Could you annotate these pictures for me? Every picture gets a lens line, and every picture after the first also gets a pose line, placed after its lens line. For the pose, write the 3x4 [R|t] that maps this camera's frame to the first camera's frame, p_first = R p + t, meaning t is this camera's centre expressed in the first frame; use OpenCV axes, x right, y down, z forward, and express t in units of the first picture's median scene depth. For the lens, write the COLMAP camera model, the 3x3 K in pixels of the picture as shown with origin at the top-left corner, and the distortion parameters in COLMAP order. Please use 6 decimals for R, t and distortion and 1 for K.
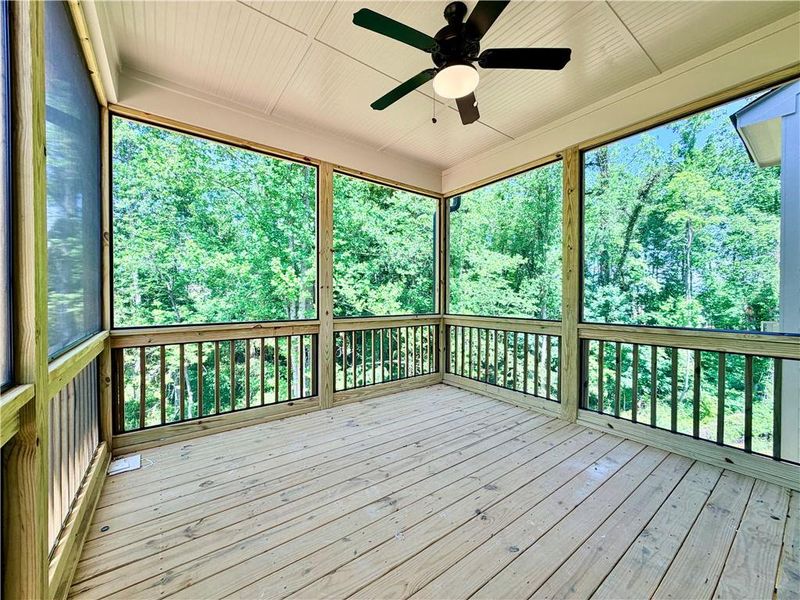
lens RADIAL K [[317.8, 0, 400.6], [0, 317.8, 301.5], [0, 0, 1]] dist [0.001477, 0.000508]
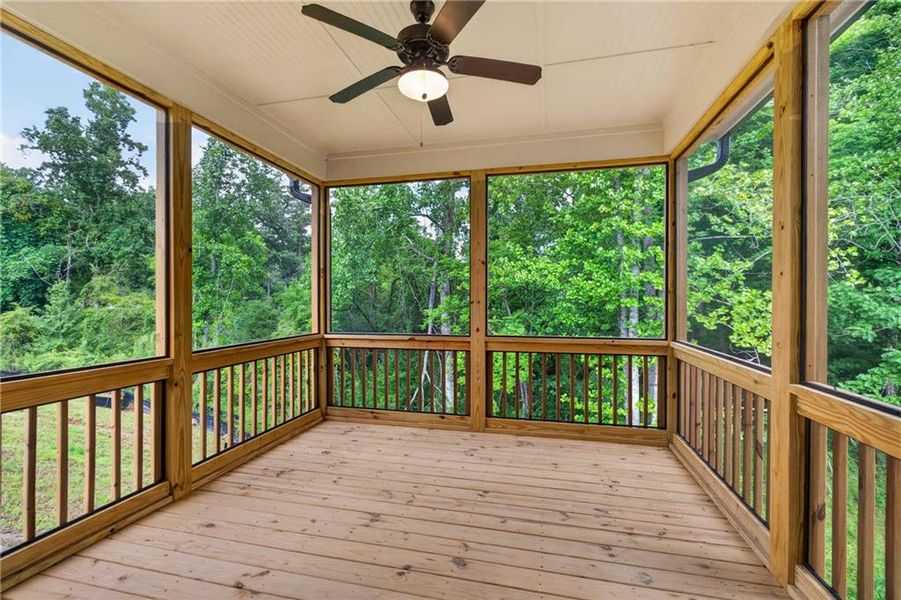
lens RADIAL K [[391.1, 0, 451.4], [0, 391.1, 303.4], [0, 0, 1]] dist [0.010414, 0.000260]
pose [[0.640189, 0.005417, -0.768198, 0.936830], [-0.007879, 0.999969, 0.000486, -0.064027], [0.768177, 0.005741, 0.640212, 0.310570]]
